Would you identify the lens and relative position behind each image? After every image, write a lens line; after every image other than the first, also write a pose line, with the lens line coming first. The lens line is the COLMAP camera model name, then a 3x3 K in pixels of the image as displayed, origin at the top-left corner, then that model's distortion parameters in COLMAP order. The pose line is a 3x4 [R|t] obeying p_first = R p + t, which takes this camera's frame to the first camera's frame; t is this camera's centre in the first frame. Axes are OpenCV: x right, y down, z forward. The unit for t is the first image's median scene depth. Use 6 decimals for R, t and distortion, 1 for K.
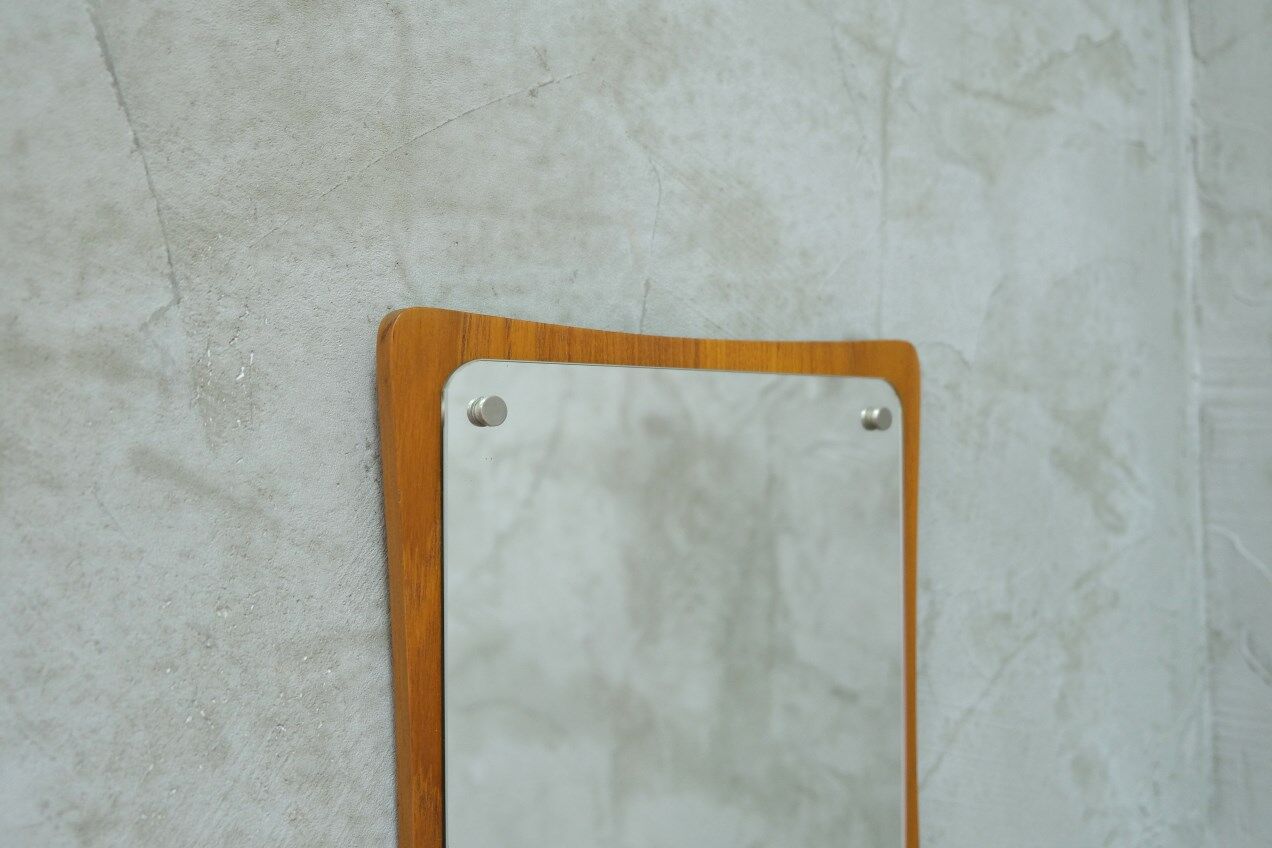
lens RADIAL K [[1318.5, 0, 633.8], [0, 1318.5, 426.3], [0, 0, 1]] dist [-0.053459, 0.000000]
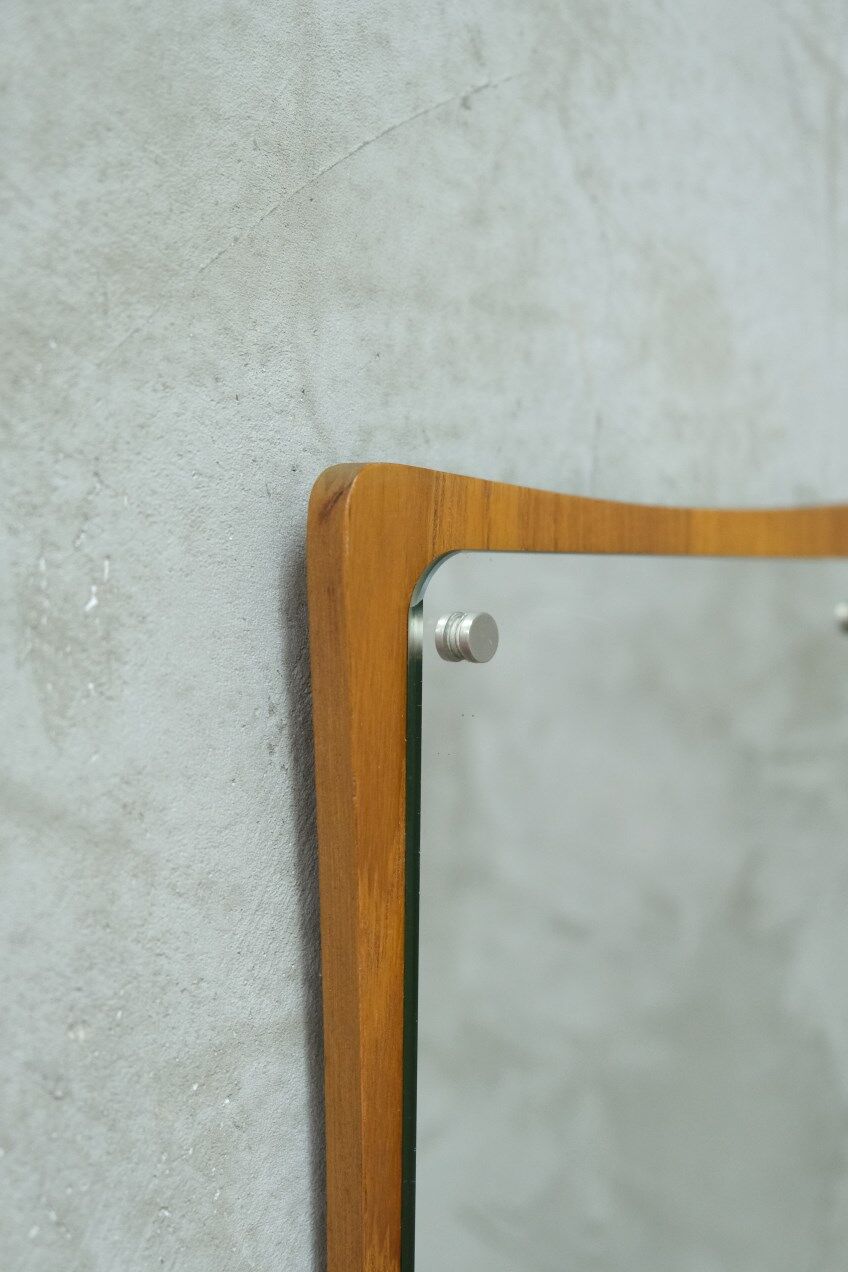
lens RADIAL K [[1634.0, 0, 434.9], [0, 1634.0, 652.0], [0, 0, 1]] dist [-0.015137, 0.000000]
pose [[0.972479, -0.013834, 0.232578, -0.282590], [-0.005507, 0.996592, 0.082304, -0.066425], [-0.232924, -0.081319, 0.969089, 0.267014]]
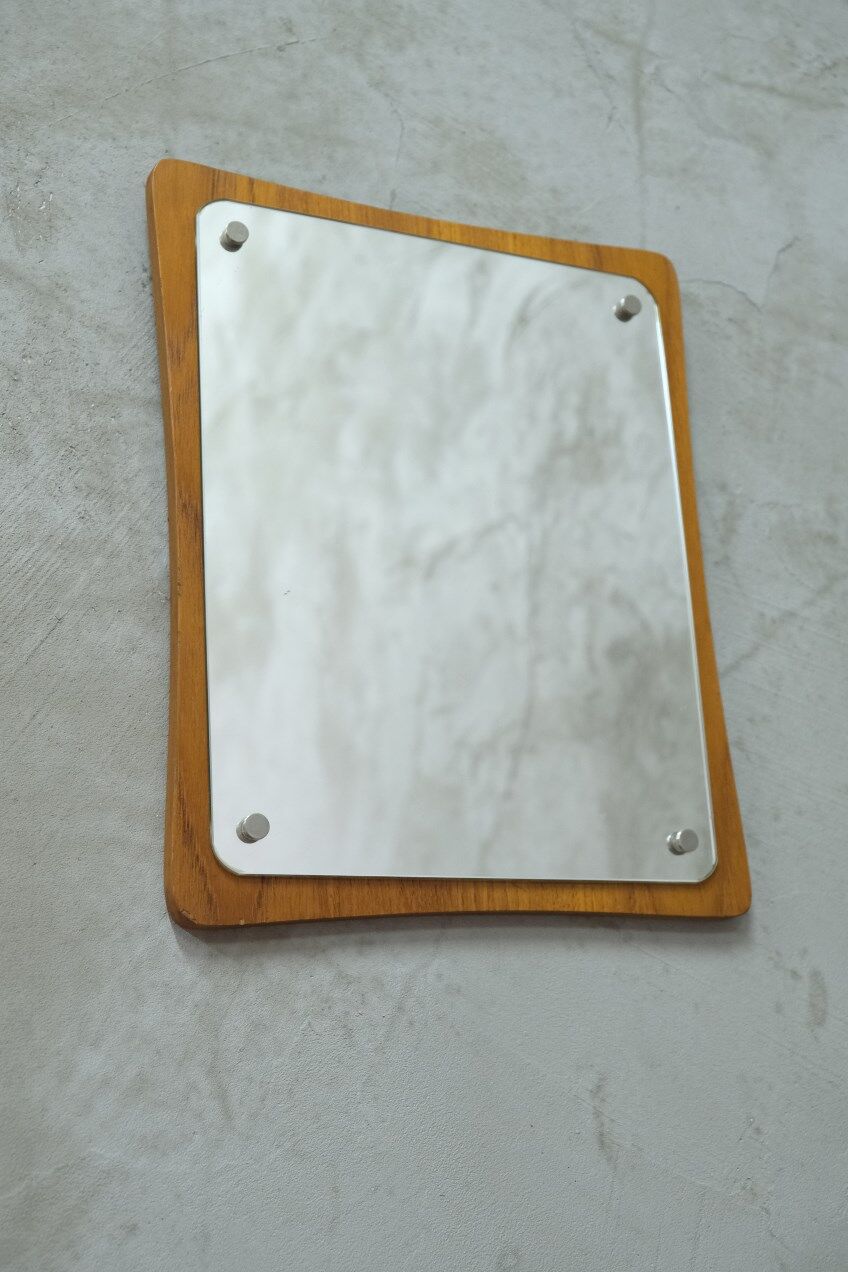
lens RADIAL K [[1789.8, 0, 431.3], [0, 1789.8, 636.7], [0, 0, 1]] dist [0.005700, 0.000000]
pose [[0.971553, -0.120924, -0.203625, 0.365400], [0.062150, 0.959866, -0.273485, 0.811826], [0.228523, 0.253050, 0.940076, -0.471631]]
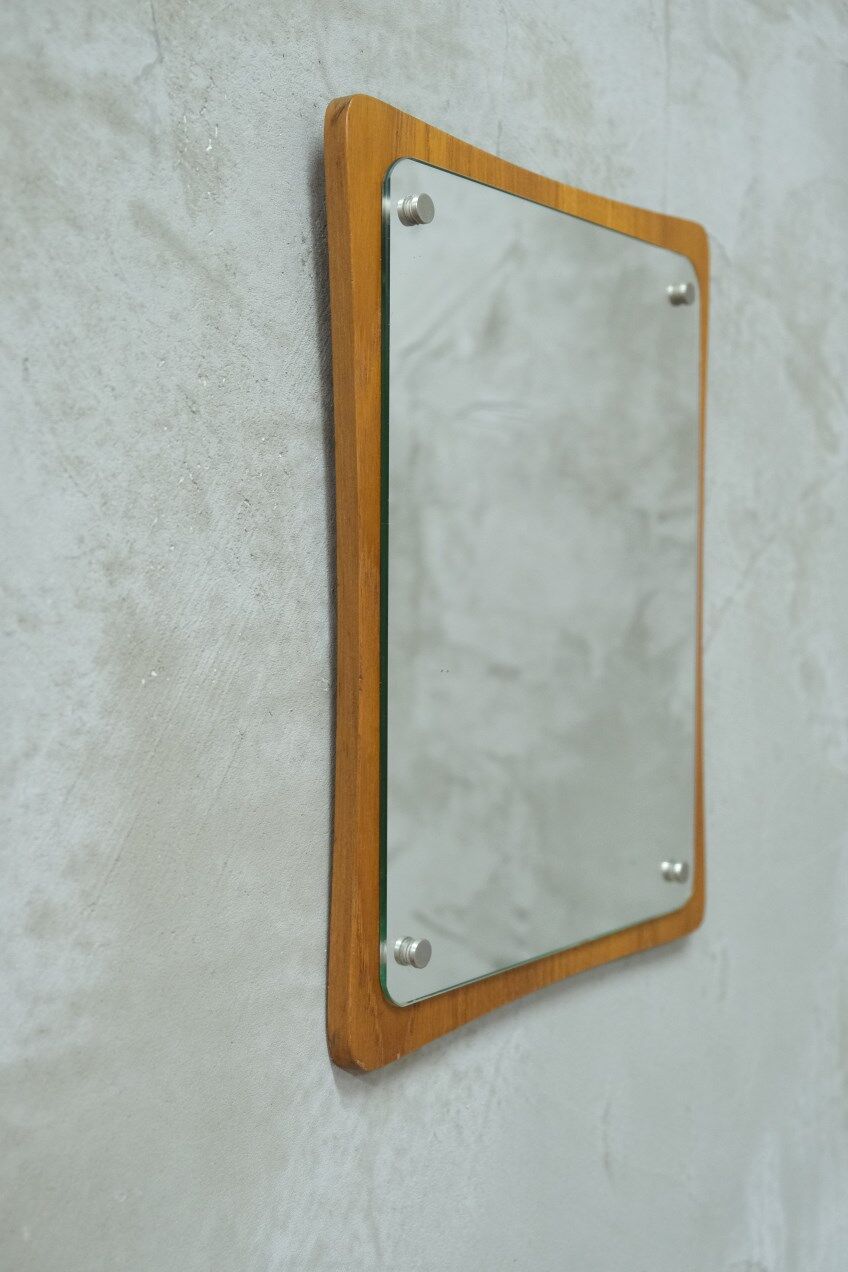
lens RADIAL K [[1634.0, 0, 450.5], [0, 1634.0, 647.3], [0, 0, 1]] dist [-0.015137, 0.000000]
pose [[0.963147, -0.017717, 0.268393, -0.409905], [-0.001674, 0.997414, 0.071848, 0.223158], [-0.268972, -0.069650, 0.960626, -0.239835]]
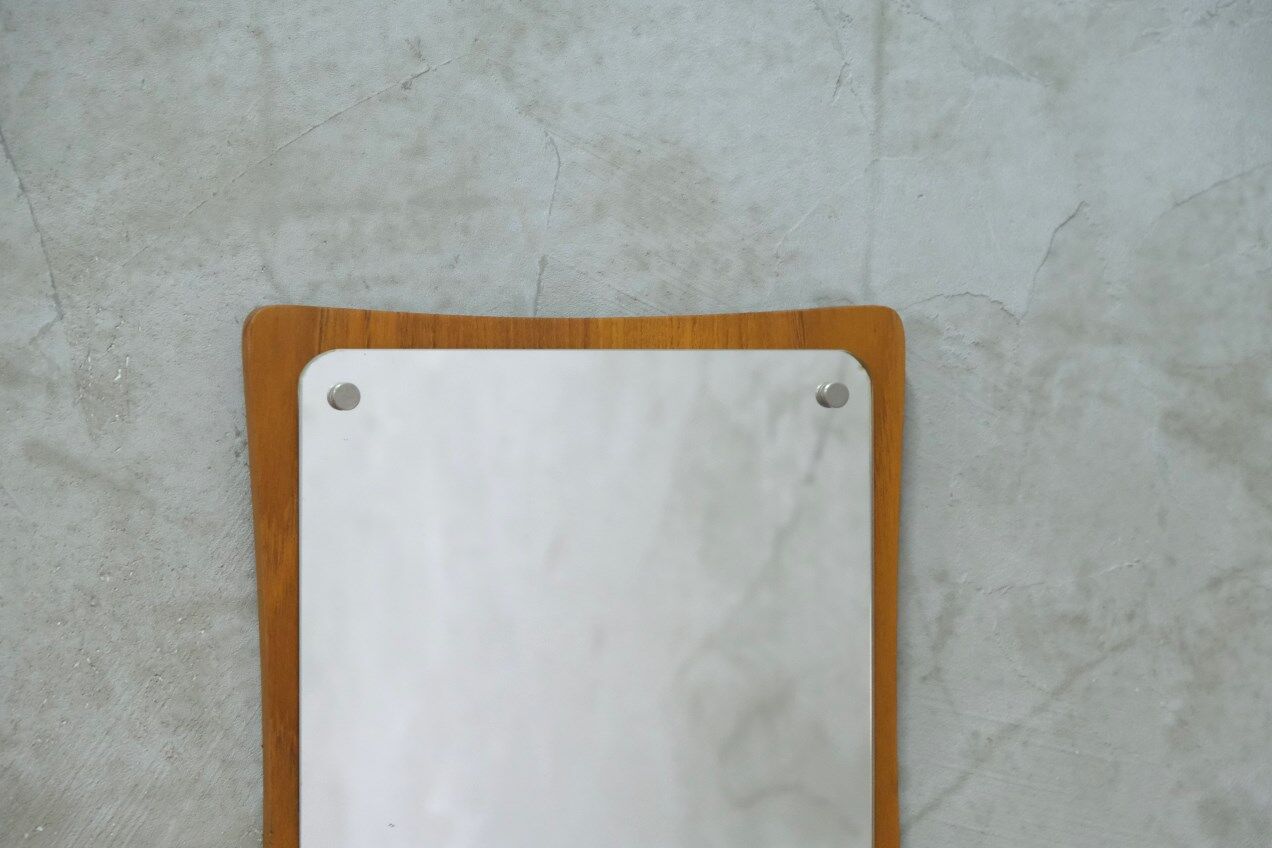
lens RADIAL K [[3283.4, 0, 719.0], [0, 3283.4, 439.6], [0, 0, 1]] dist [0.113211, 0.000000]
pose [[0.958938, -0.006483, -0.283542, 0.930606], [0.019986, 0.998798, 0.044754, -0.091893], [0.282911, -0.048583, 0.957915, -1.481614]]
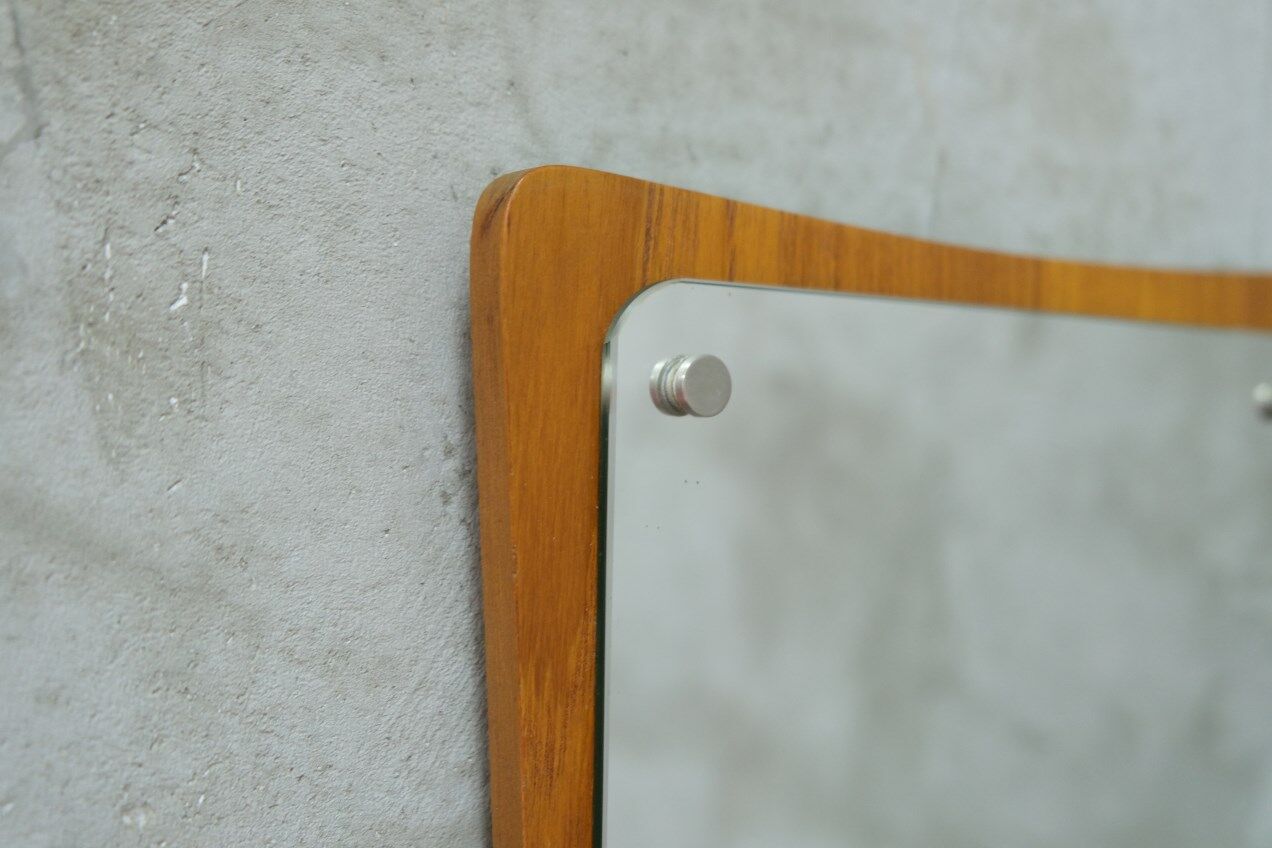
lens RADIAL K [[1318.5, 0, 634.7], [0, 1318.5, 428.3], [0, 0, 1]] dist [-0.053459, 0.000000]
pose [[0.998980, 0.022694, -0.039043, -0.107130], [-0.021048, 0.998894, 0.042048, -0.015032], [0.039954, -0.041183, 0.998352, 0.482778]]
